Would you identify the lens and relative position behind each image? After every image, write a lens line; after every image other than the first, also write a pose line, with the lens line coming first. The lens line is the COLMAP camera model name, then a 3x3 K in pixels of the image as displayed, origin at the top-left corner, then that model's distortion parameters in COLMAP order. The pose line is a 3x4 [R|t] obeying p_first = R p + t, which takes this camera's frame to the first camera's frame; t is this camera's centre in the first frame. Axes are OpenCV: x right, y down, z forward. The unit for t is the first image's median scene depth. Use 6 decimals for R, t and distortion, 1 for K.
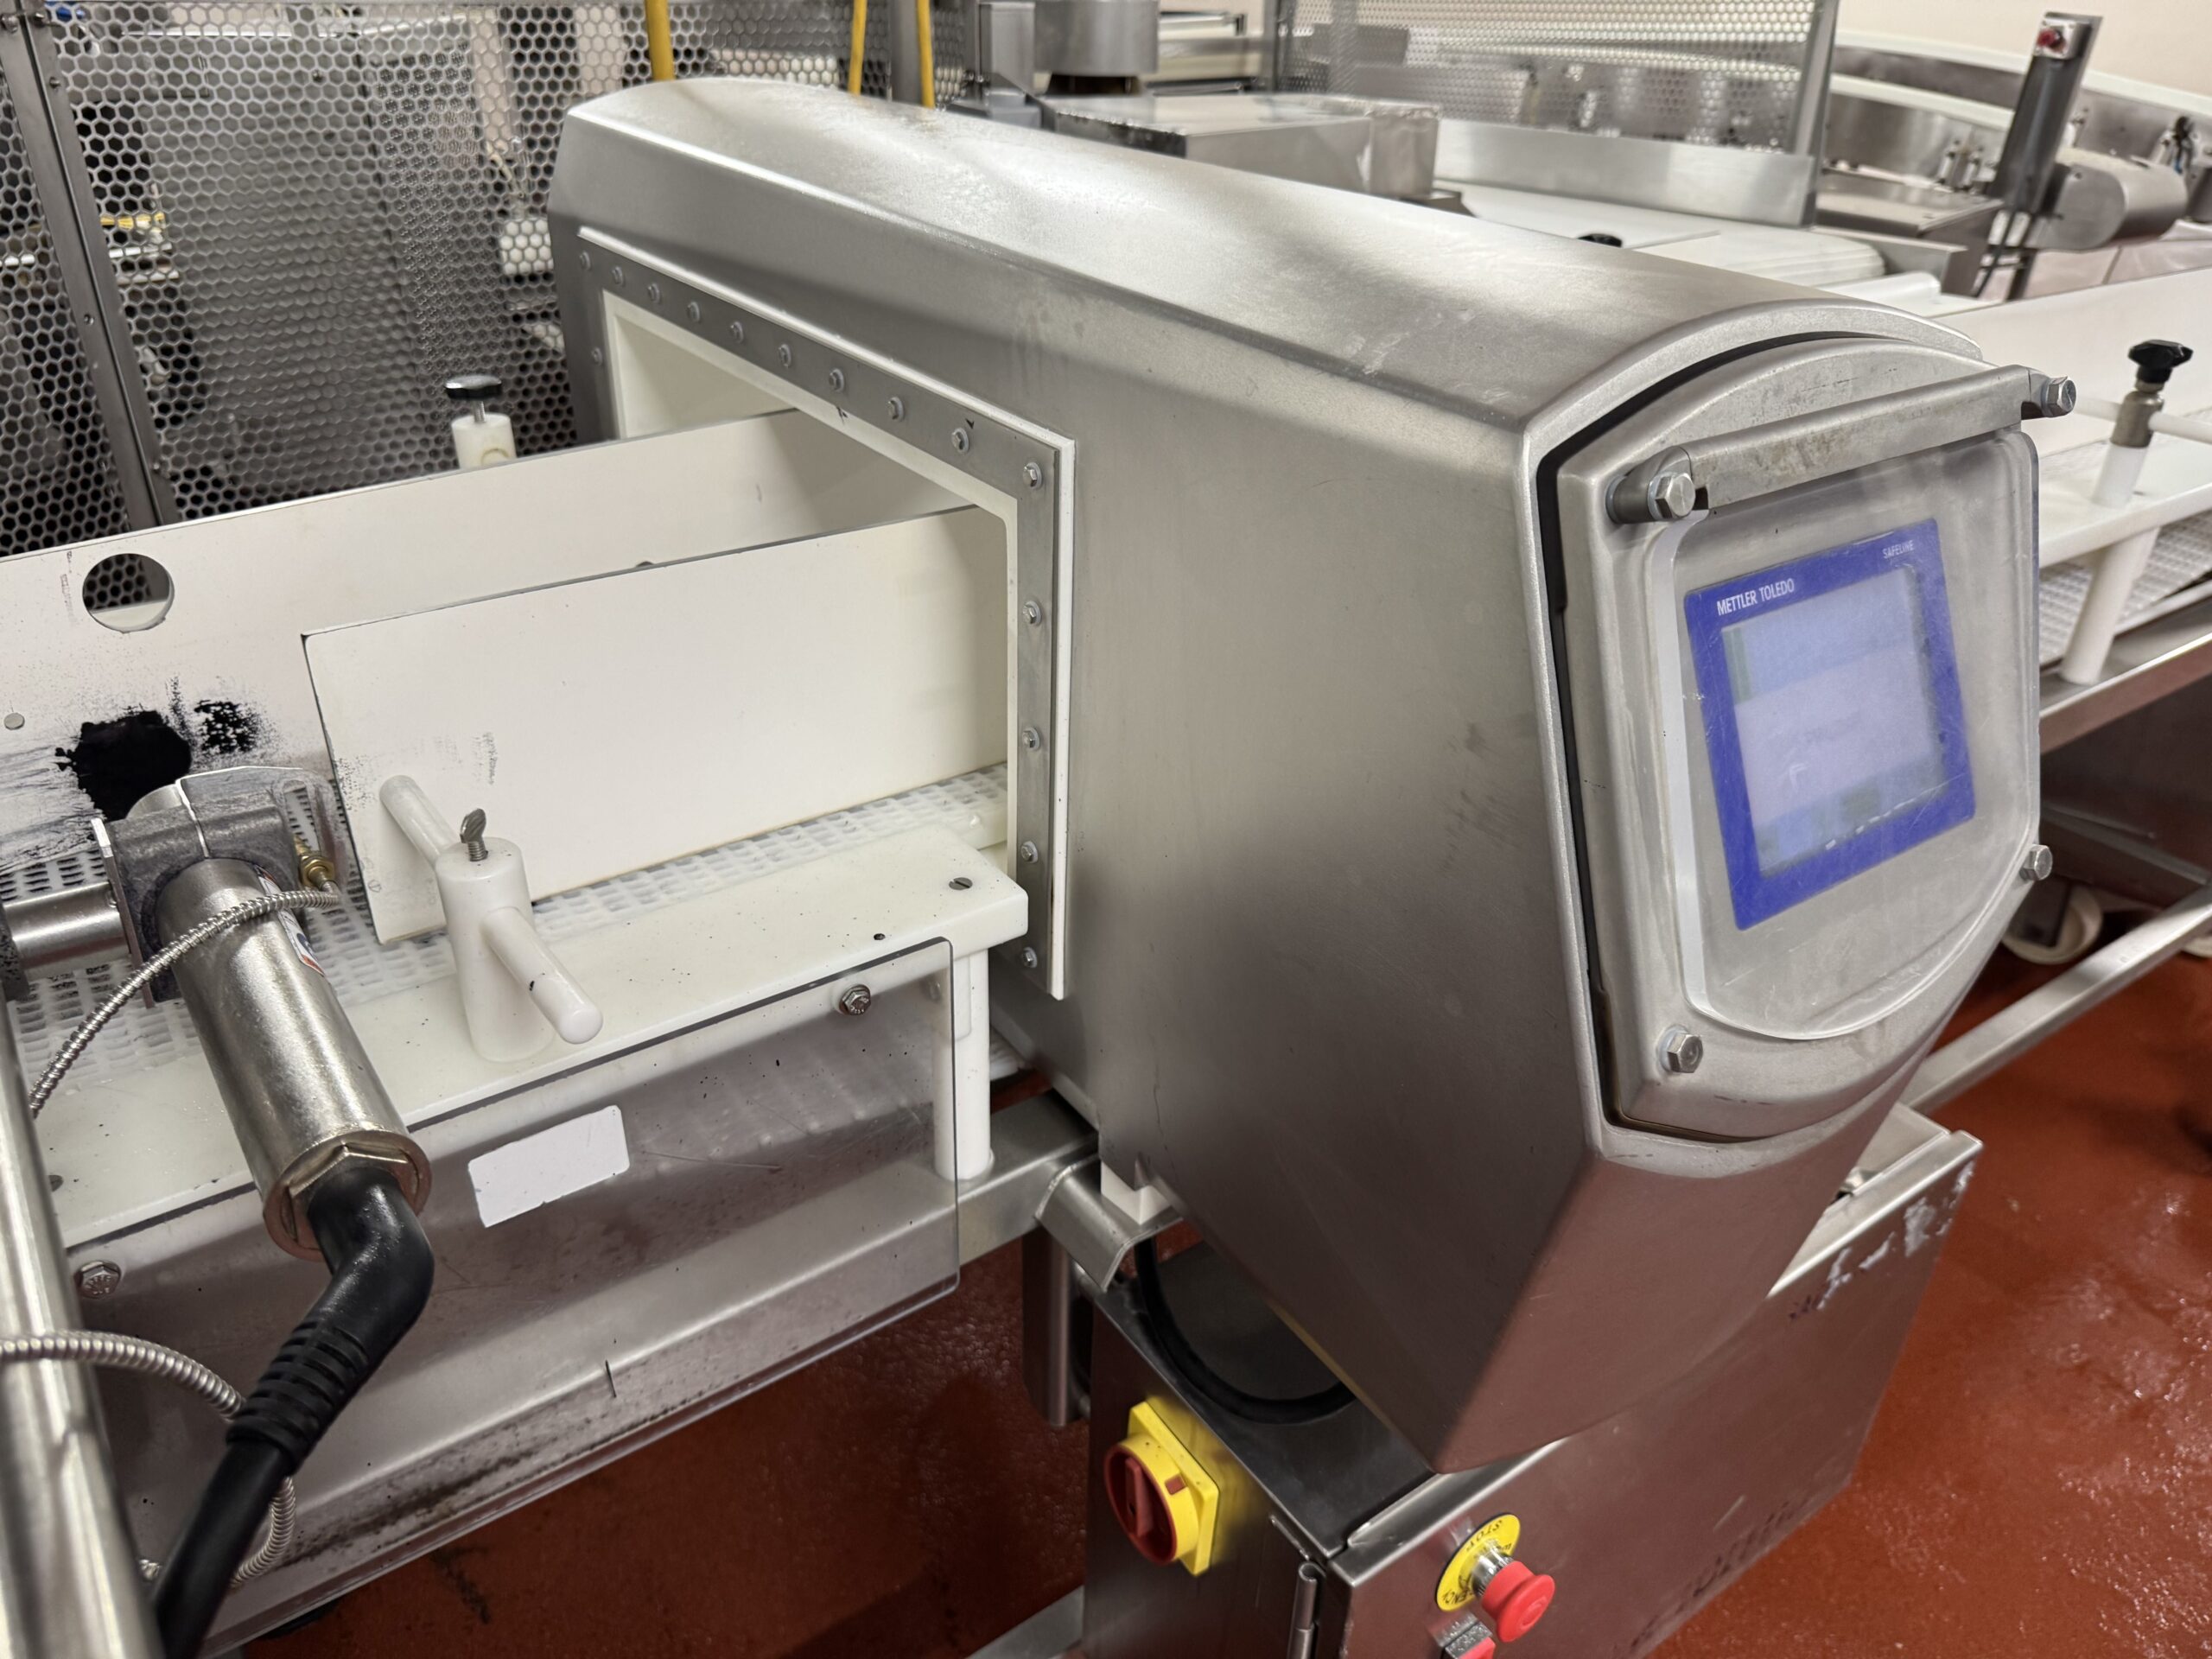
lens RADIAL K [[1576.0, 0, 1109.0], [0, 1576.0, 812.2], [0, 0, 1]] dist [0.009313, -0.009978]
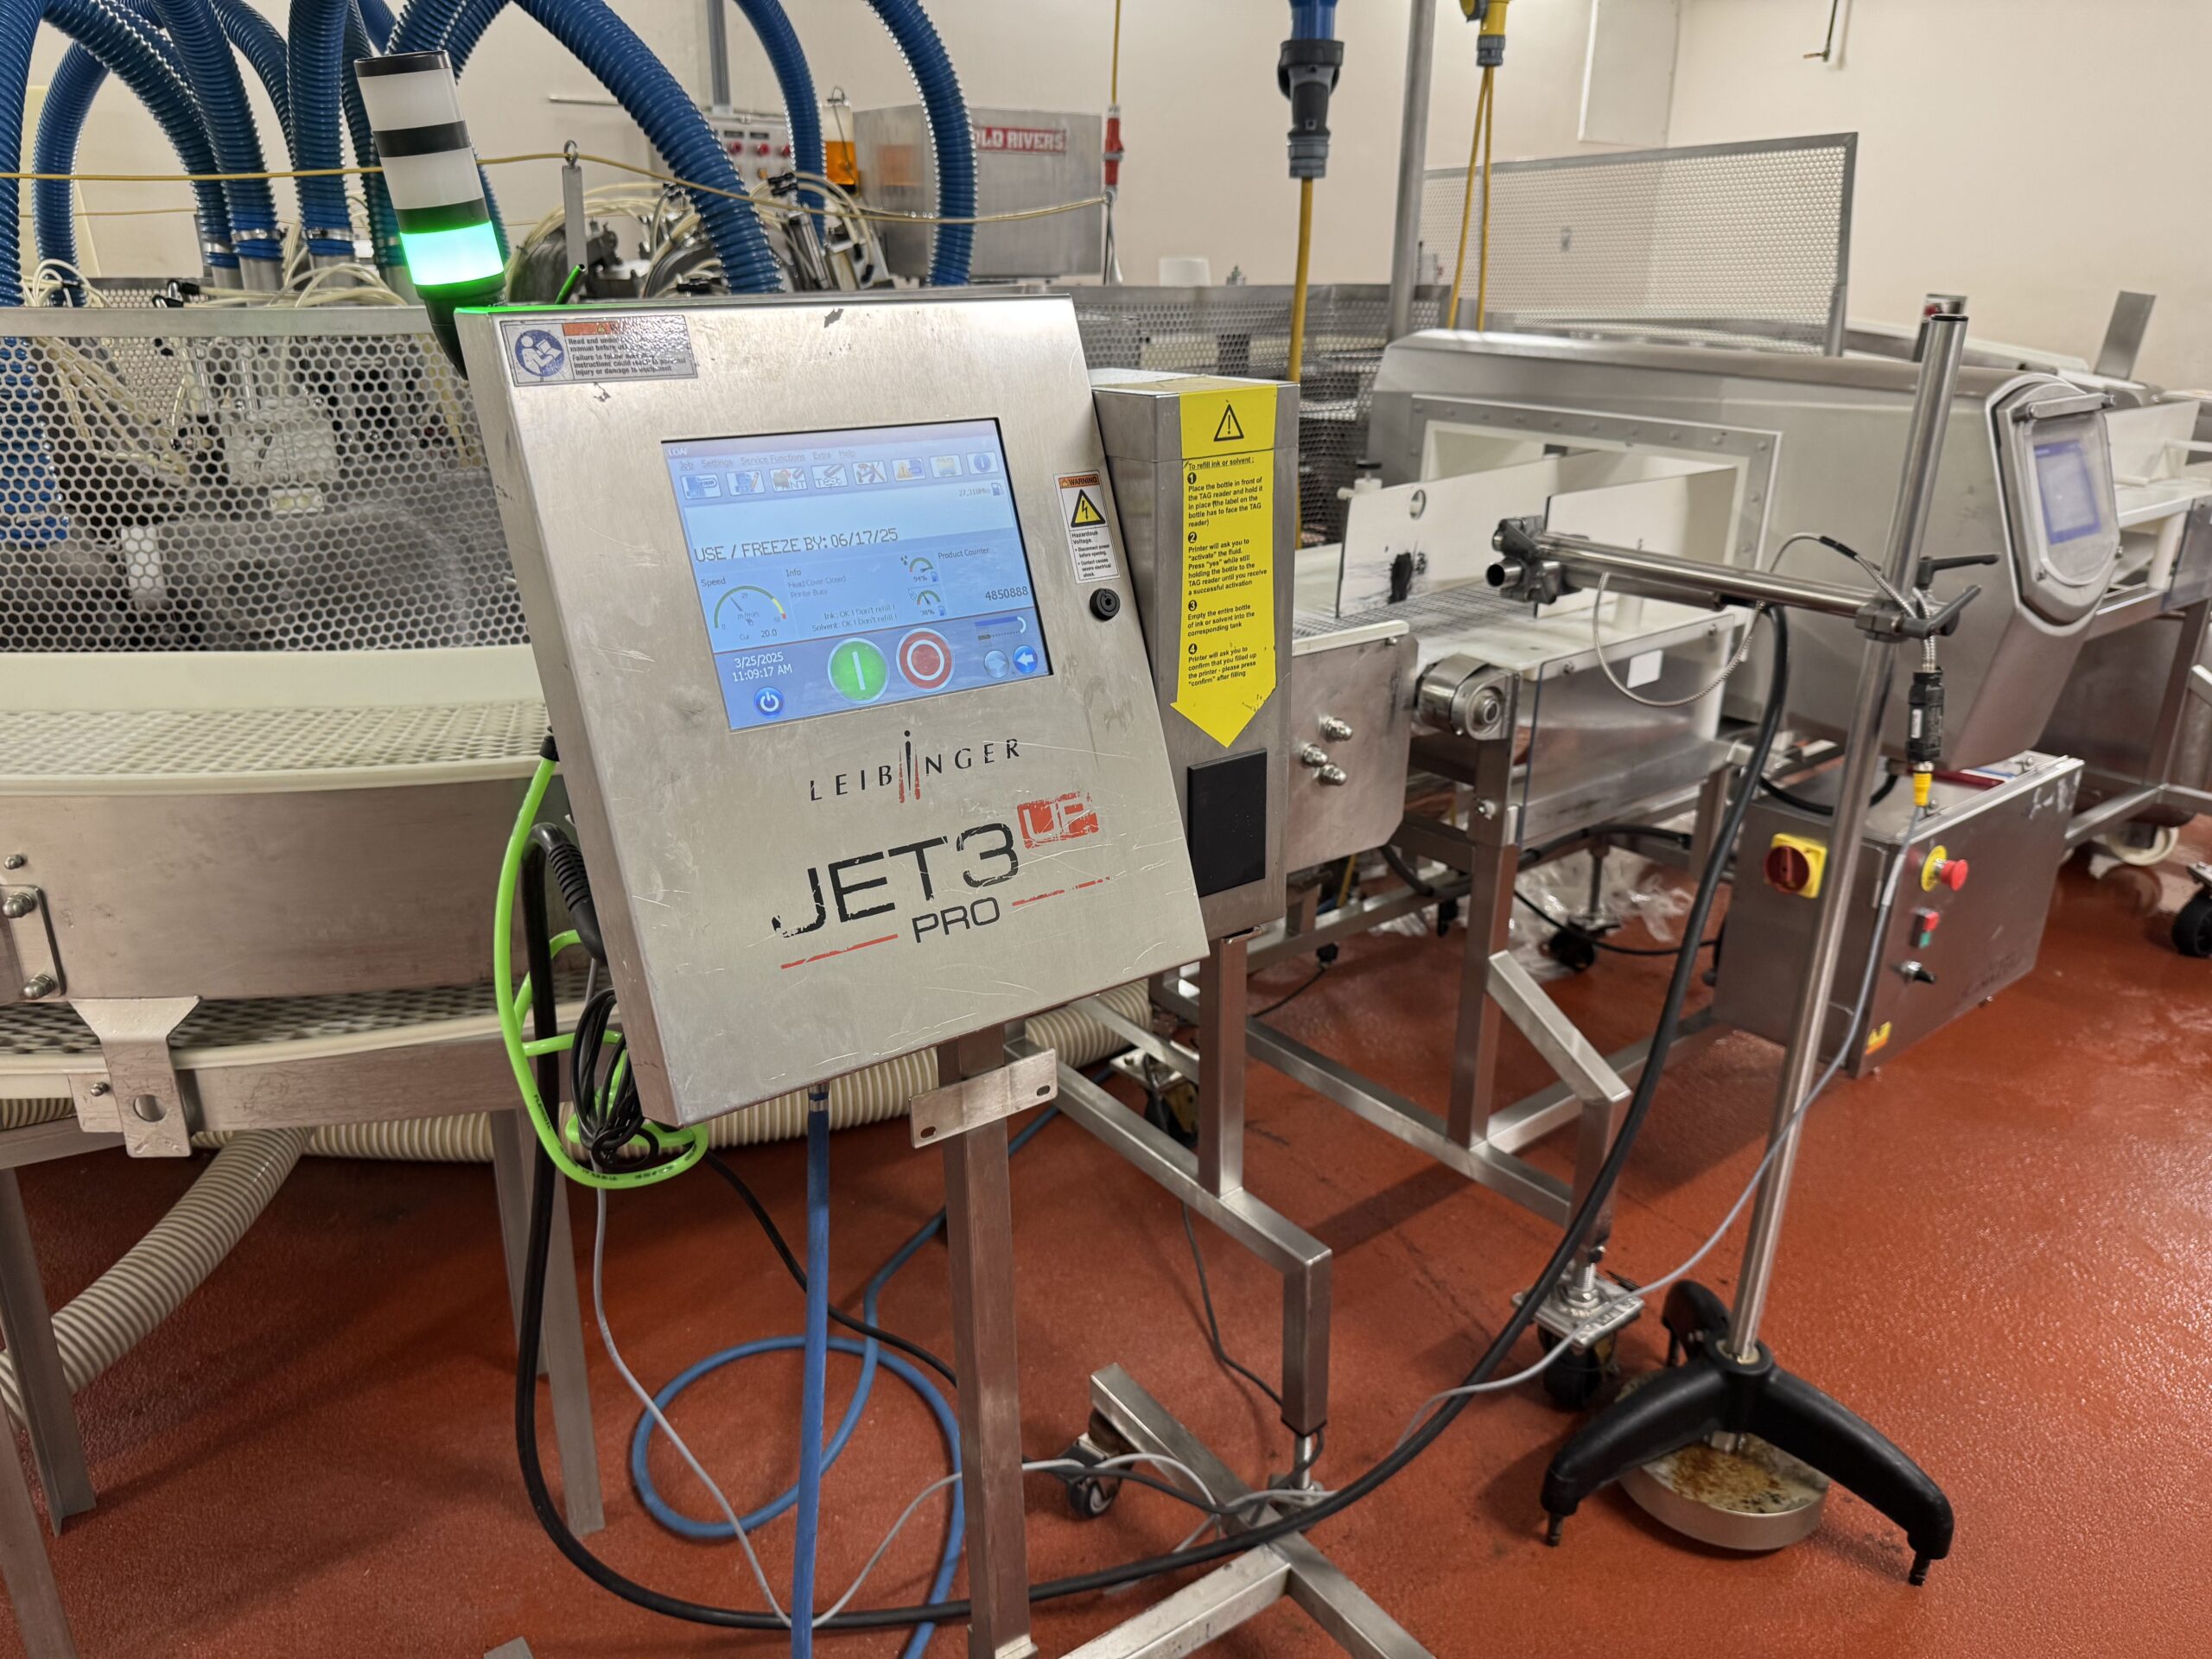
lens RADIAL K [[1576.0, 0, 1103.3], [0, 1576.0, 847.9], [0, 0, 1]] dist [0.009313, -0.009978]
pose [[0.997569, -0.036393, 0.059430, -1.264381], [0.044306, 0.989470, -0.137793, 0.746304], [-0.053790, 0.140092, 0.988676, -1.467395]]
